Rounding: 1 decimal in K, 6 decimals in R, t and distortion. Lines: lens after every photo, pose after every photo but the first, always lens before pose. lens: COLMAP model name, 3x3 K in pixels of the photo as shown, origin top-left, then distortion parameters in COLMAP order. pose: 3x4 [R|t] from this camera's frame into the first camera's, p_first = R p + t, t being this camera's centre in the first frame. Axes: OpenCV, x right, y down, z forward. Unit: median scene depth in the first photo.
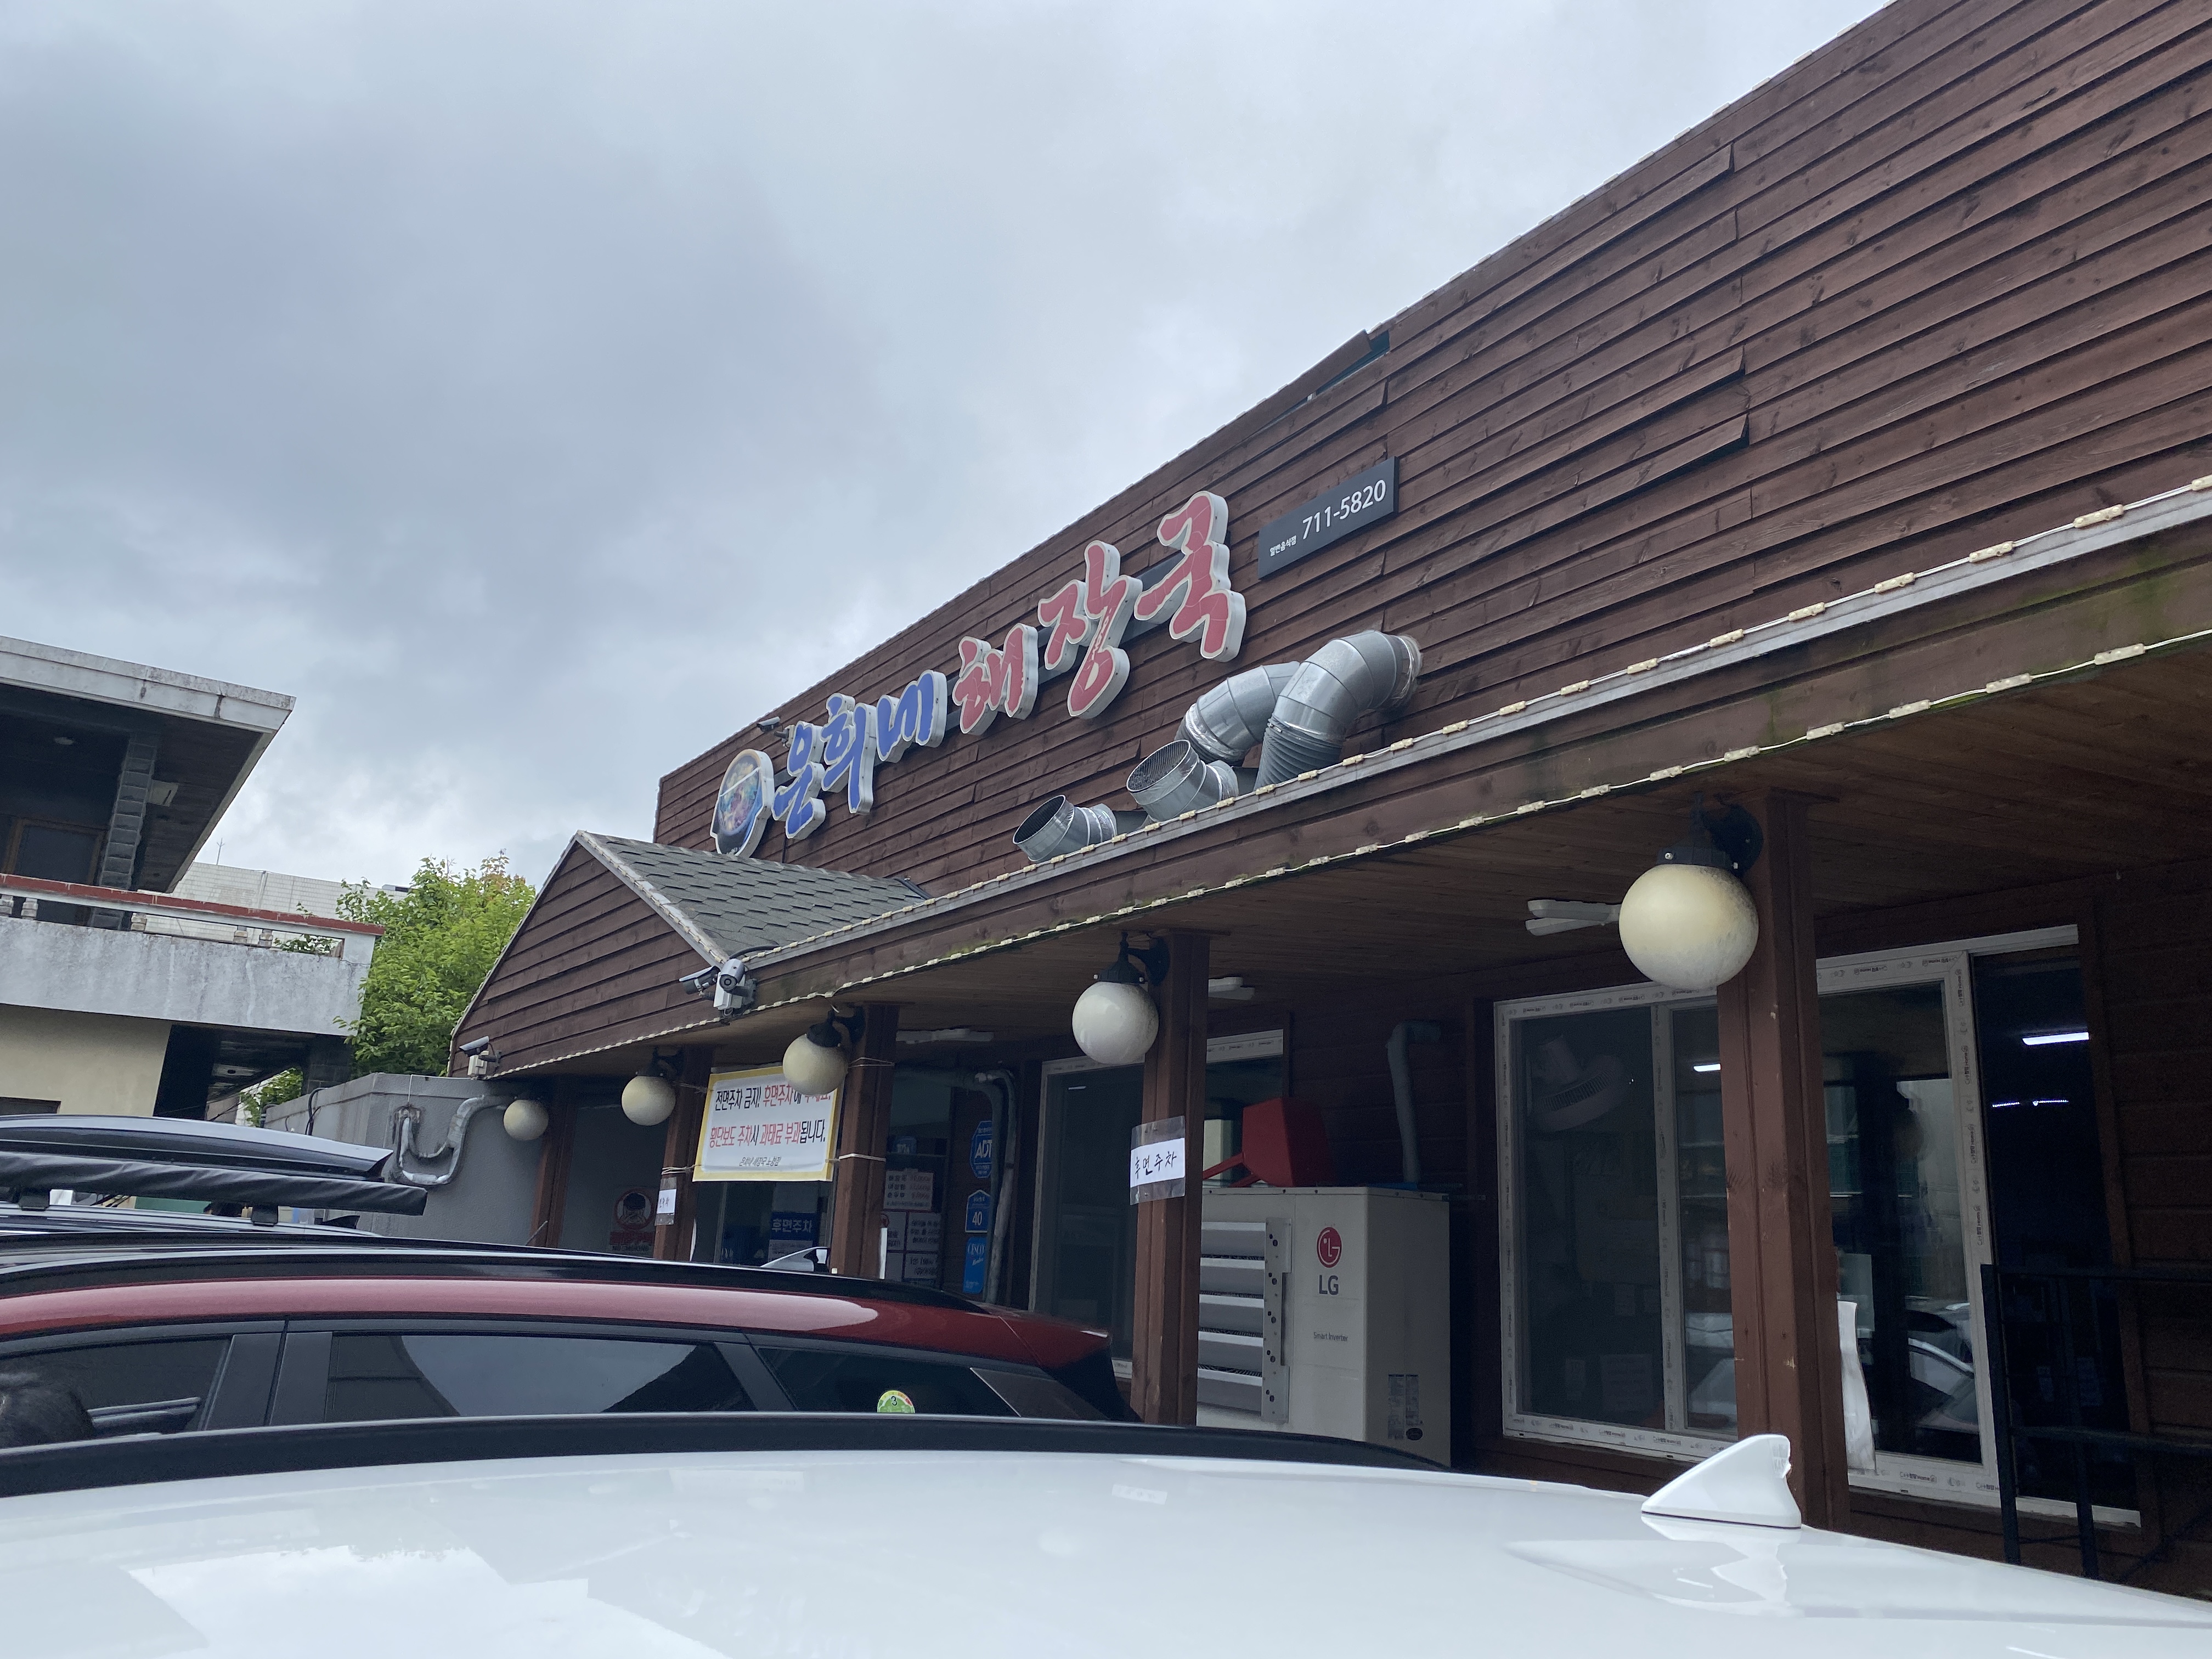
lens RADIAL K [[1667.4, 0, 1106.0], [0, 1667.4, 829.5], [0, 0, 1]] dist [0.007736, -0.003357]
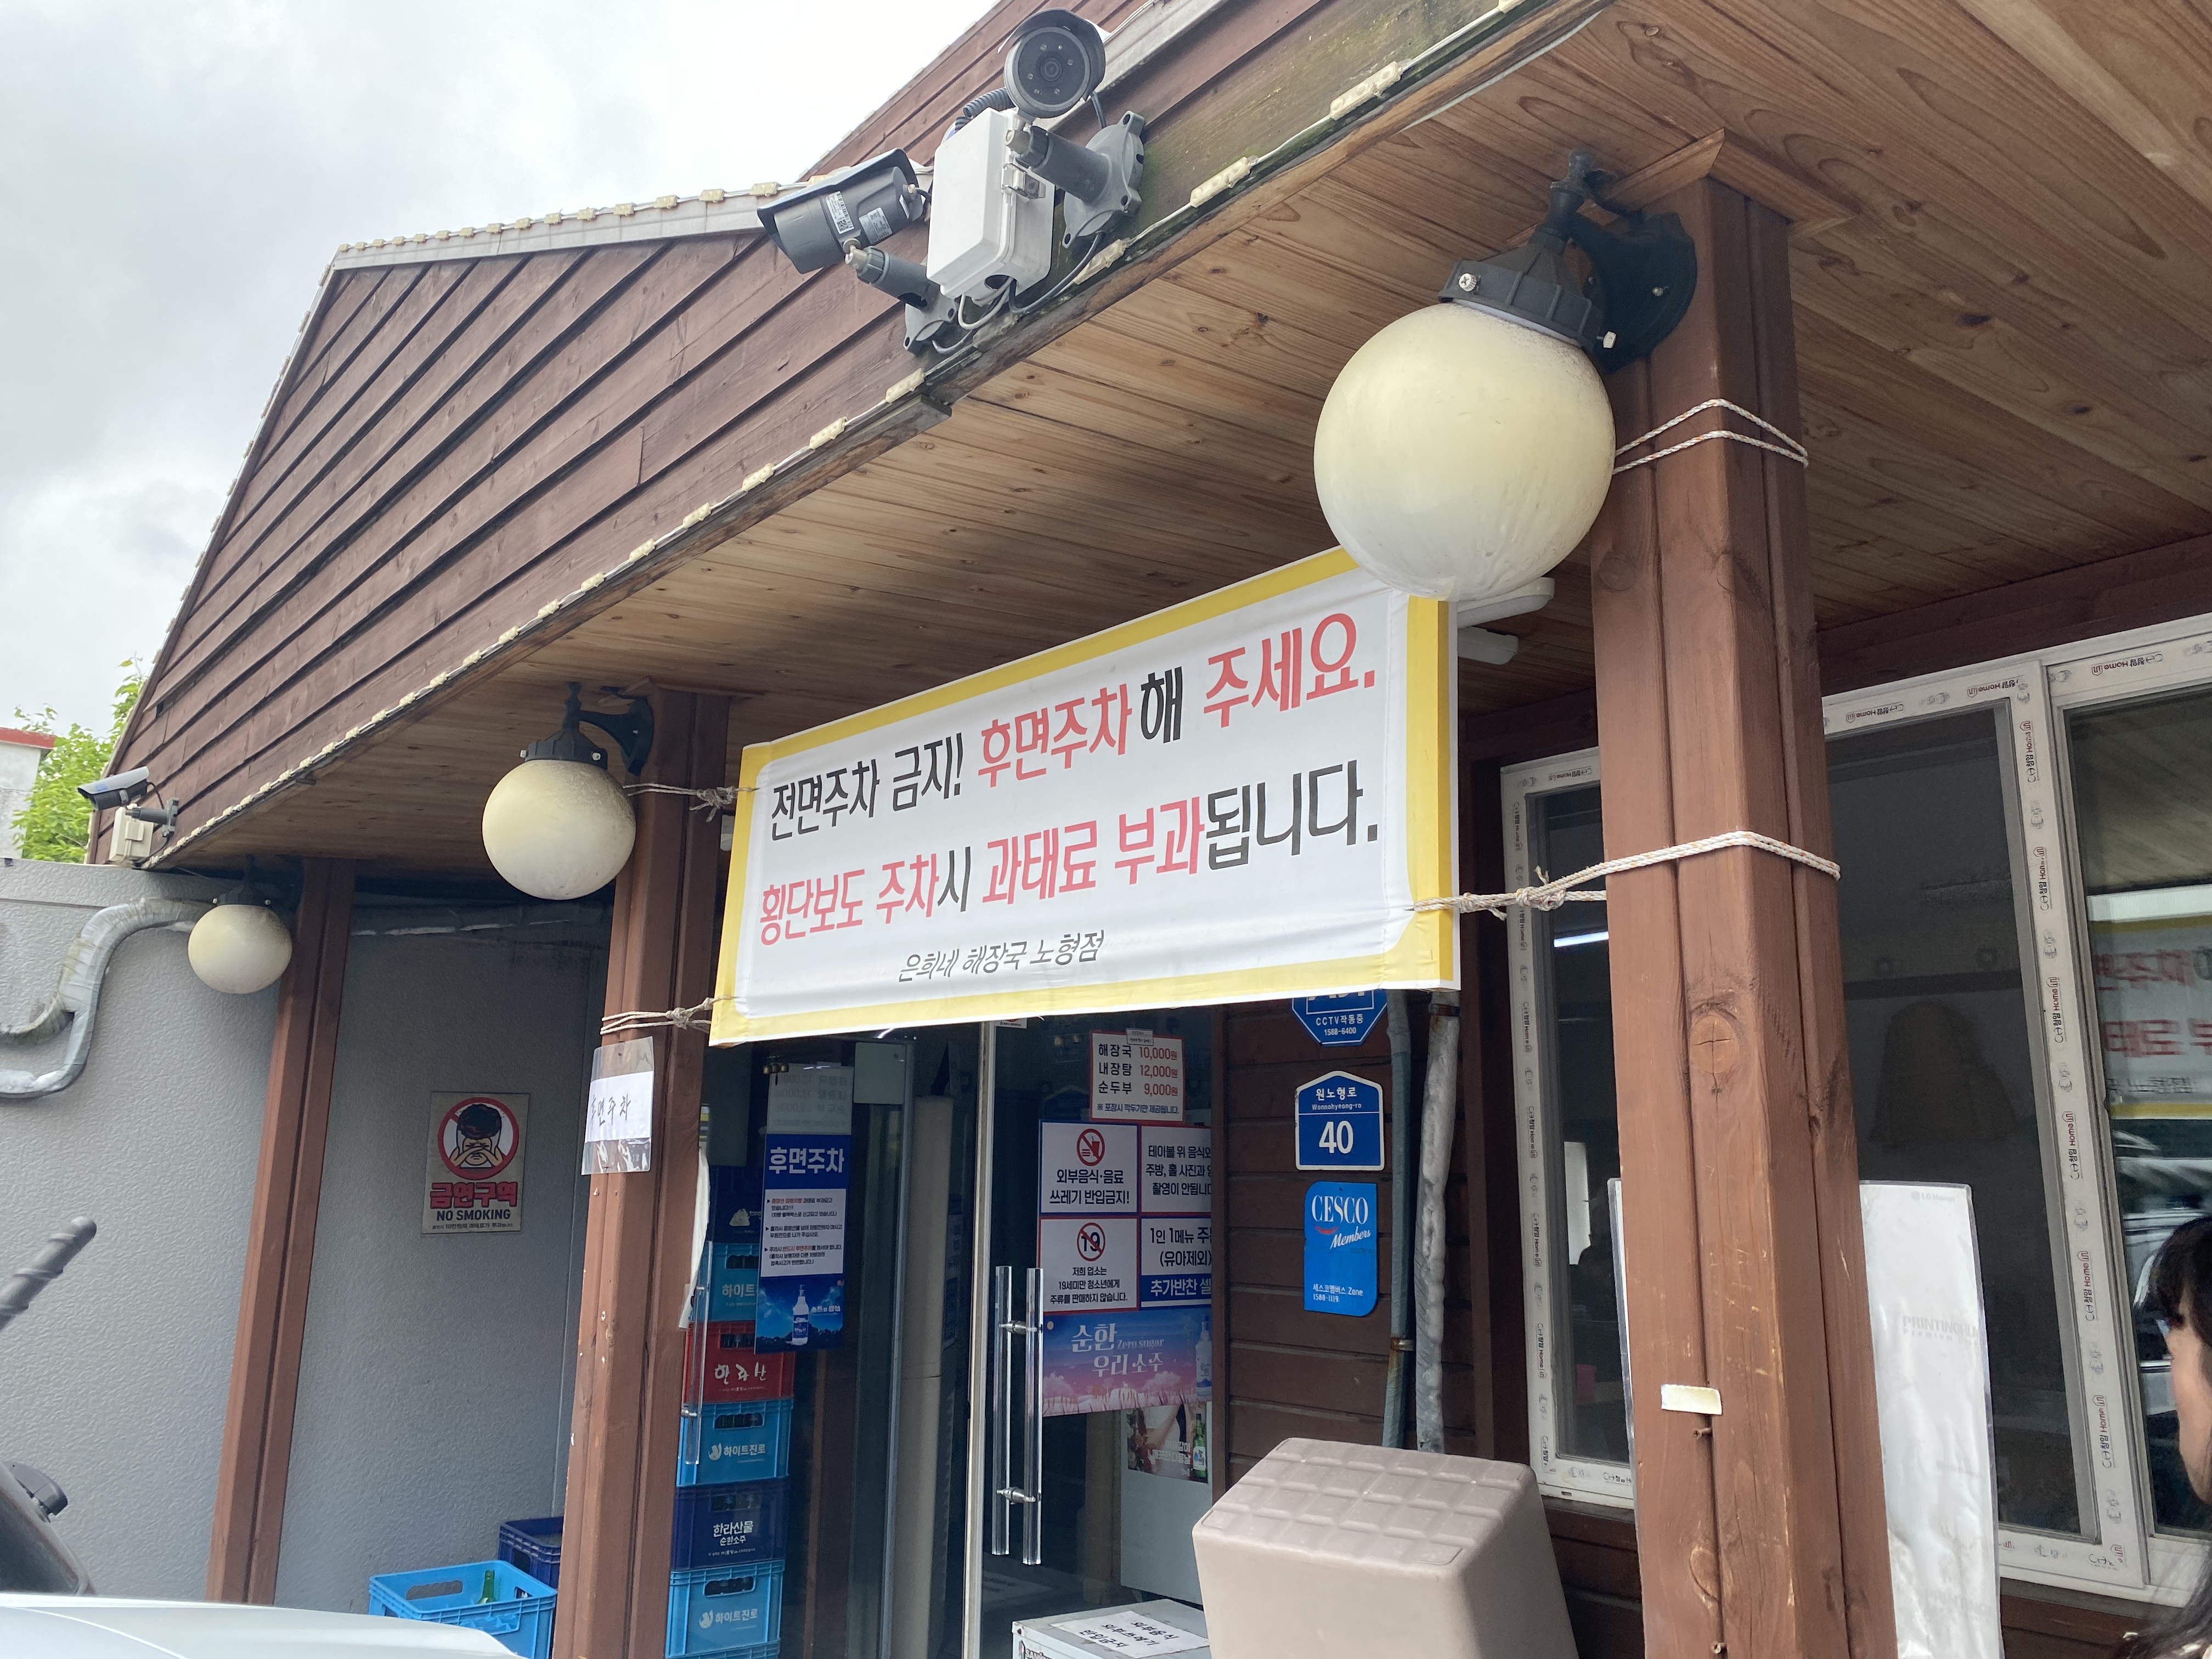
lens RADIAL K [[1812.7, 0, 1106.0], [0, 1812.7, 829.5], [0, 0, 1]] dist [0.032756, -0.002288]
pose [[0.996322, -0.006530, 0.085441, -0.149859], [0.001282, 0.998116, 0.061338, 0.108864], [-0.085681, -0.061002, 0.994453, 0.473231]]
